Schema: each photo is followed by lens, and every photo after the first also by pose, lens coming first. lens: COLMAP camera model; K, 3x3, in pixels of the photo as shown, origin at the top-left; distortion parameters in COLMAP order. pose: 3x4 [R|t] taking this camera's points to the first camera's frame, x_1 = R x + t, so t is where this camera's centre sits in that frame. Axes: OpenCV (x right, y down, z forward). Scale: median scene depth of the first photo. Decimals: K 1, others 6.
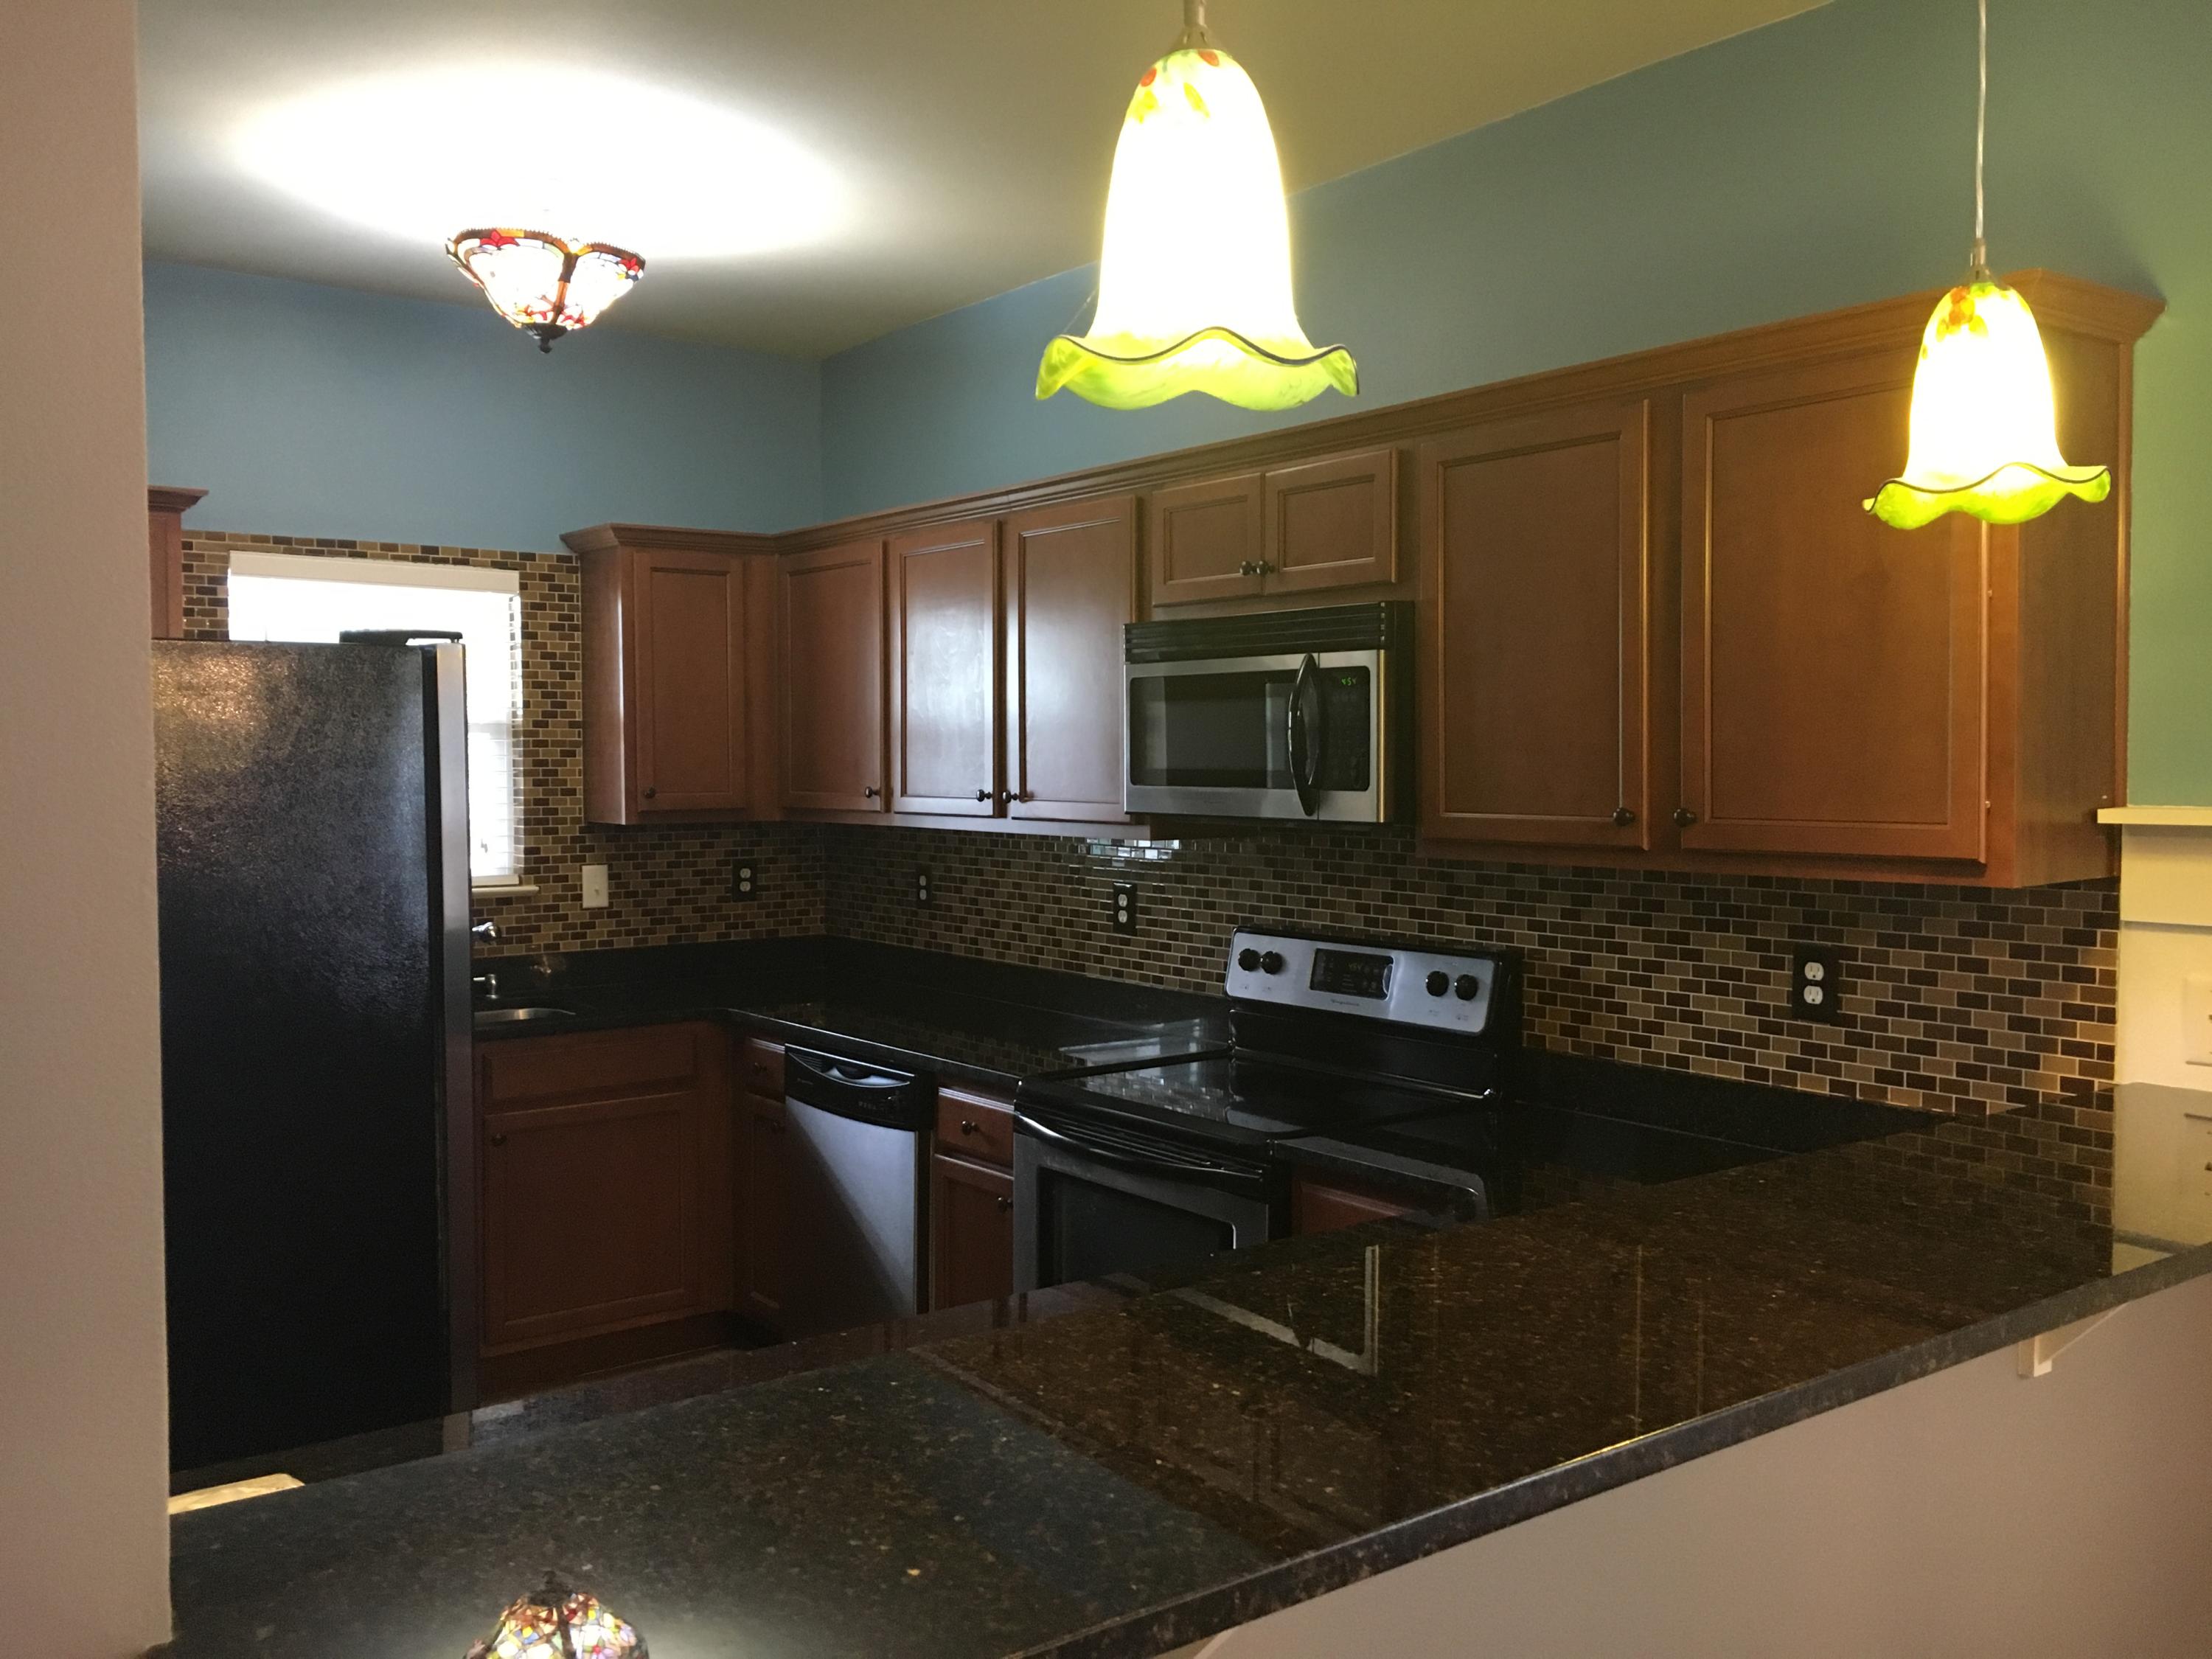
lens RADIAL K [[1877.3, 0, 1113.6], [0, 1877.3, 821.7], [0, 0, 1]] dist [0.062176, -0.046919]
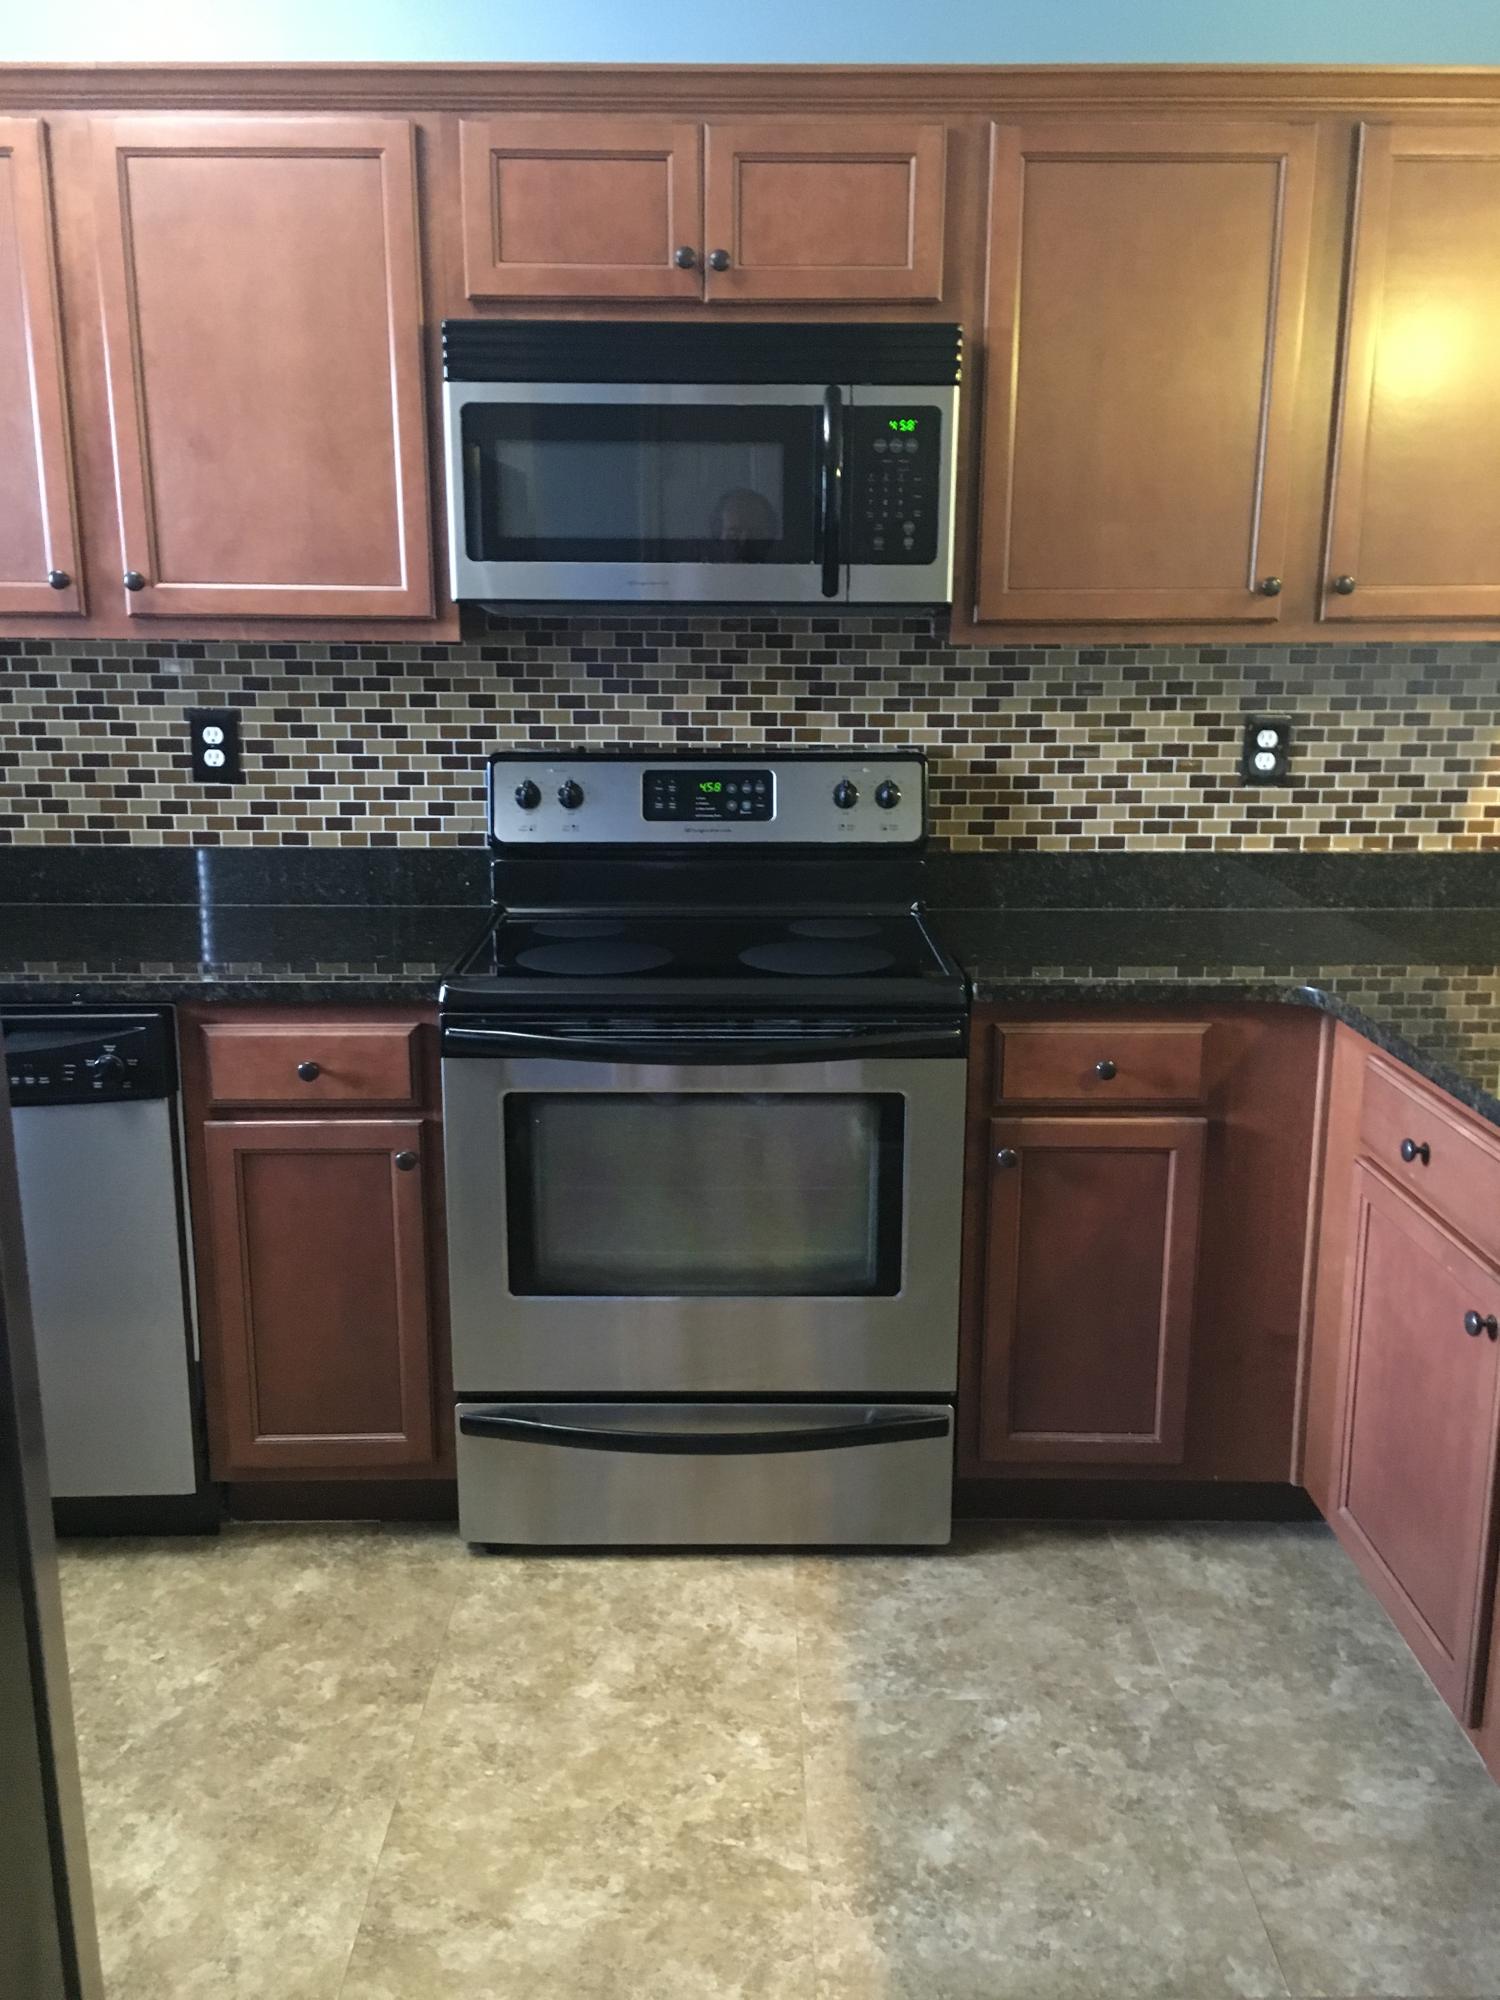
lens RADIAL K [[1723.1, 0, 749.7], [0, 1723.1, 1015.4], [0, 0, 1]] dist [0.056140, 0.009986]
pose [[0.600822, -0.186302, 0.777370, -0.422620], [0.024891, 0.976352, 0.214751, 0.009345], [-0.798995, -0.109678, 0.591251, 0.444643]]
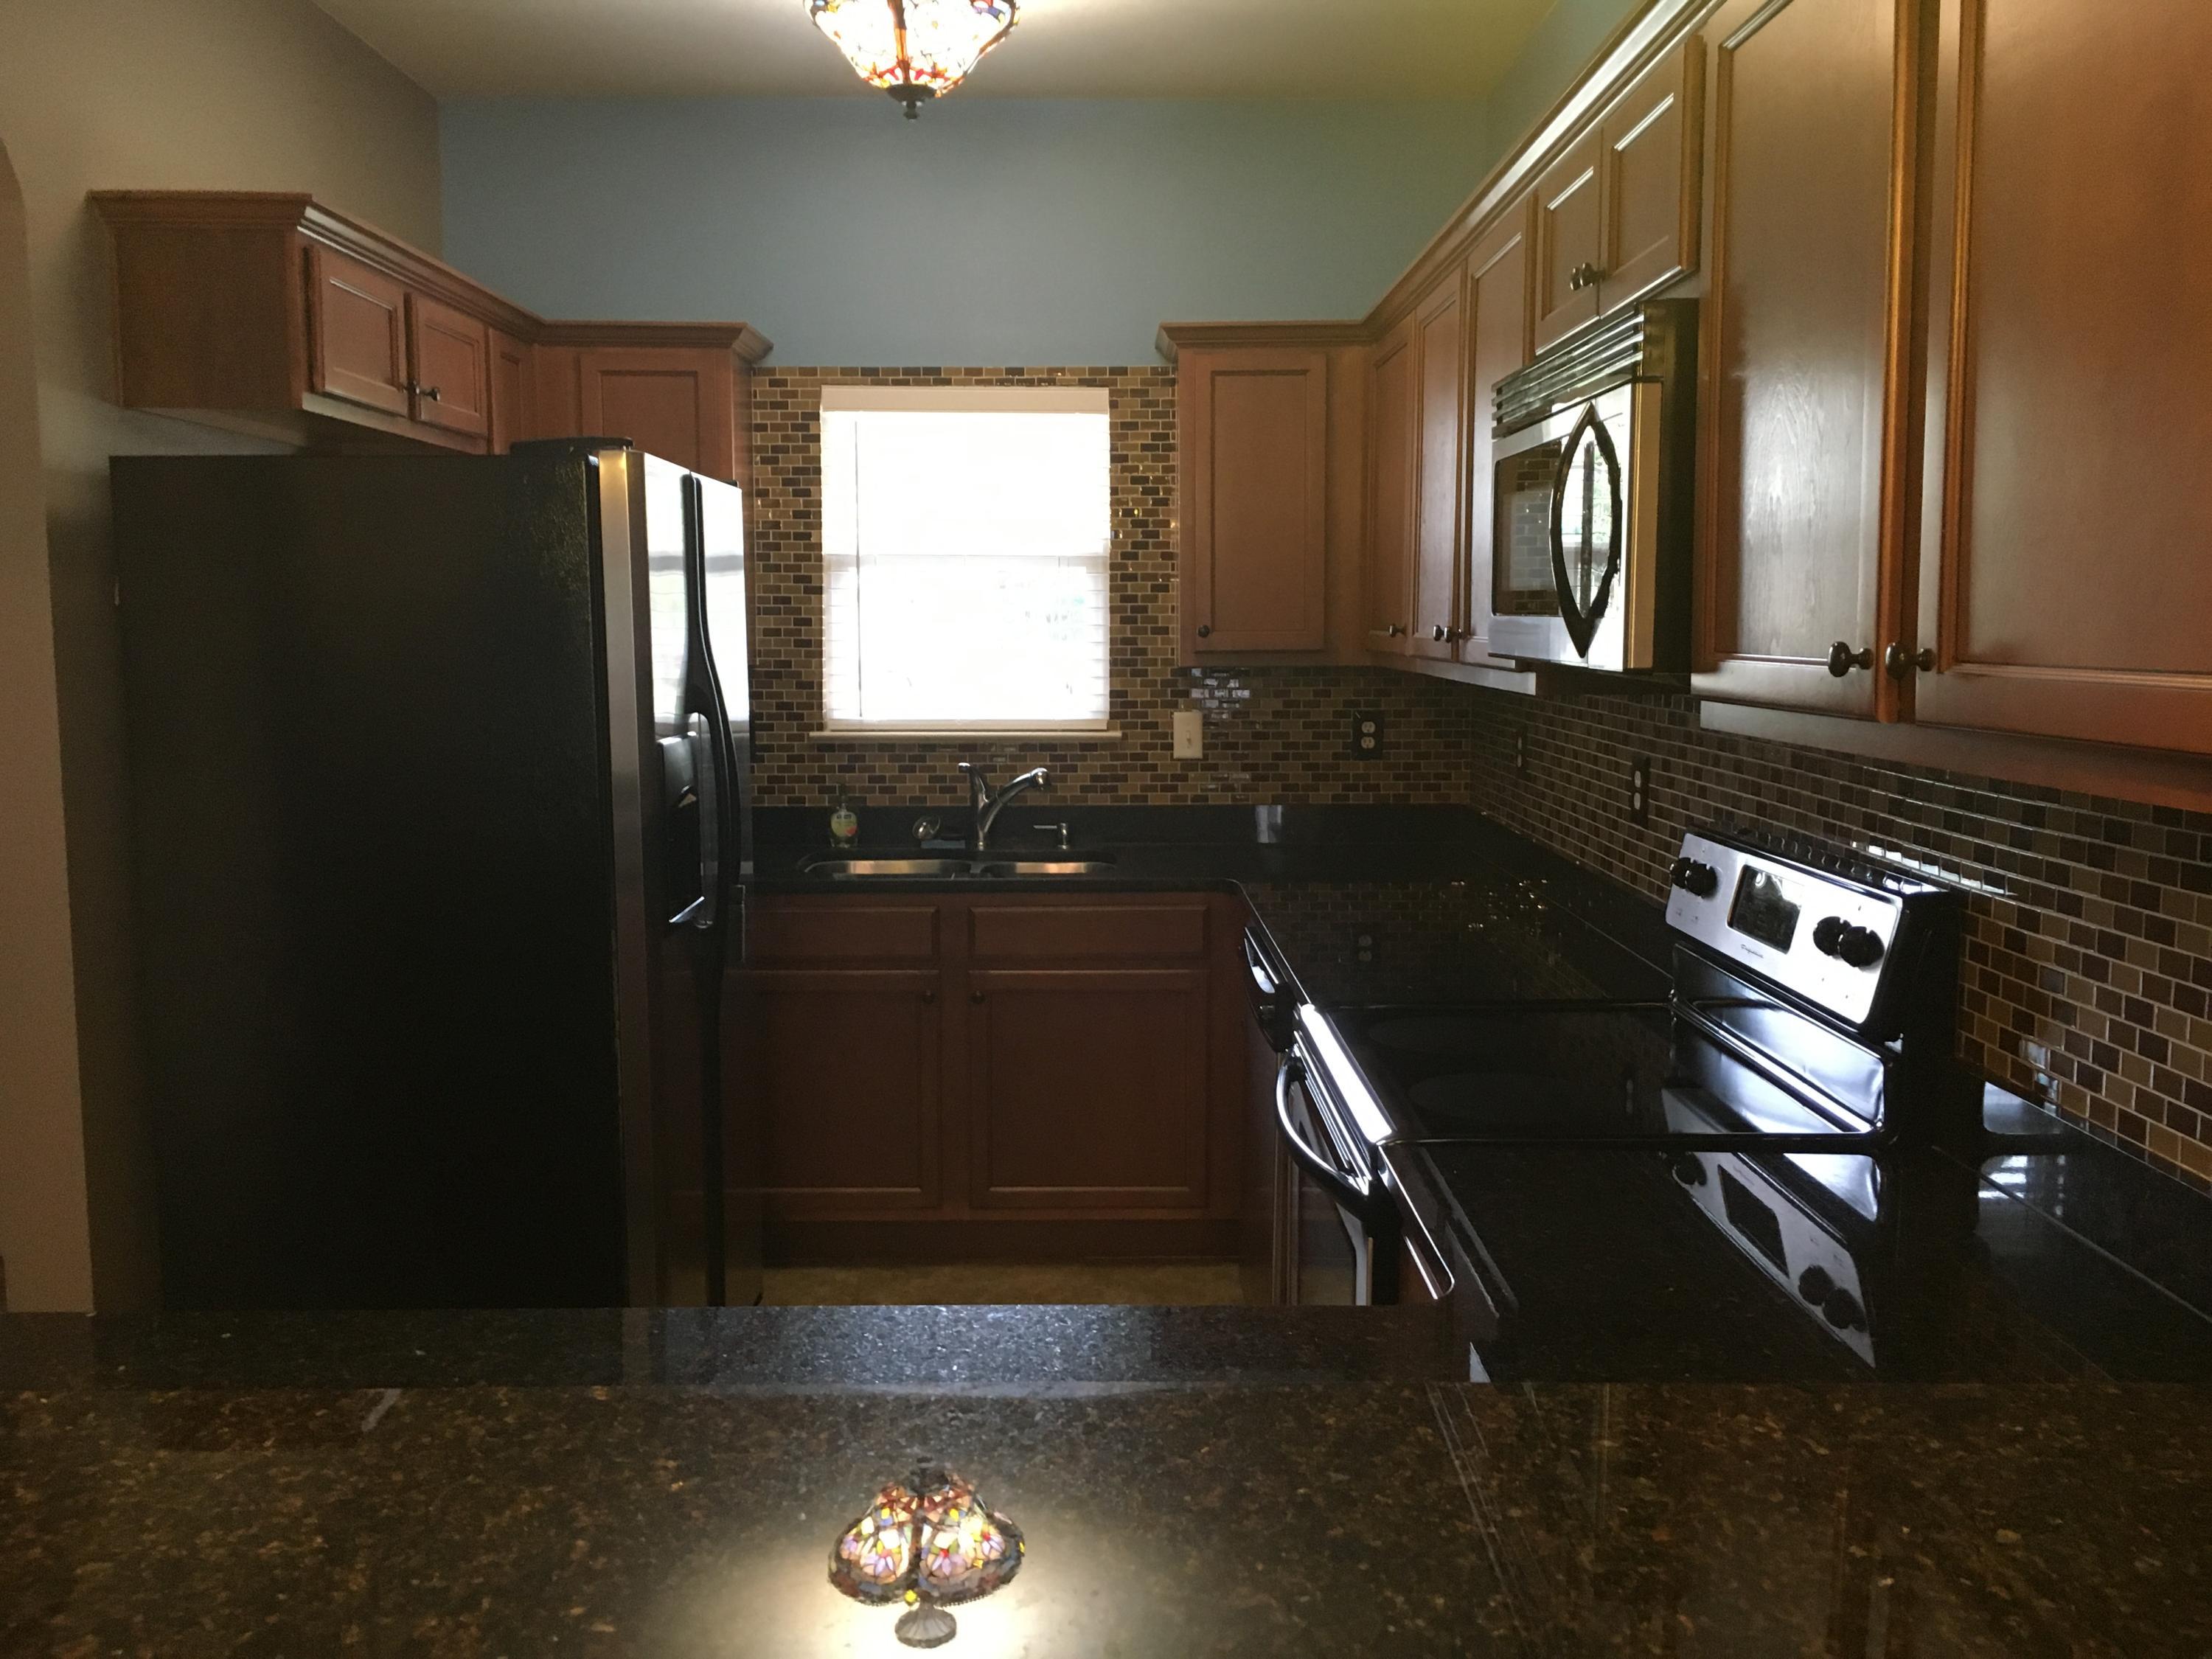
lens RADIAL K [[1877.3, 0, 1095.9], [0, 1877.3, 831.3], [0, 0, 1]] dist [0.062176, -0.046919]
pose [[0.797437, 0.068624, -0.599487, 0.286530], [-0.019659, 0.995939, 0.087856, 0.002047], [0.603081, -0.058274, 0.795548, 0.300588]]
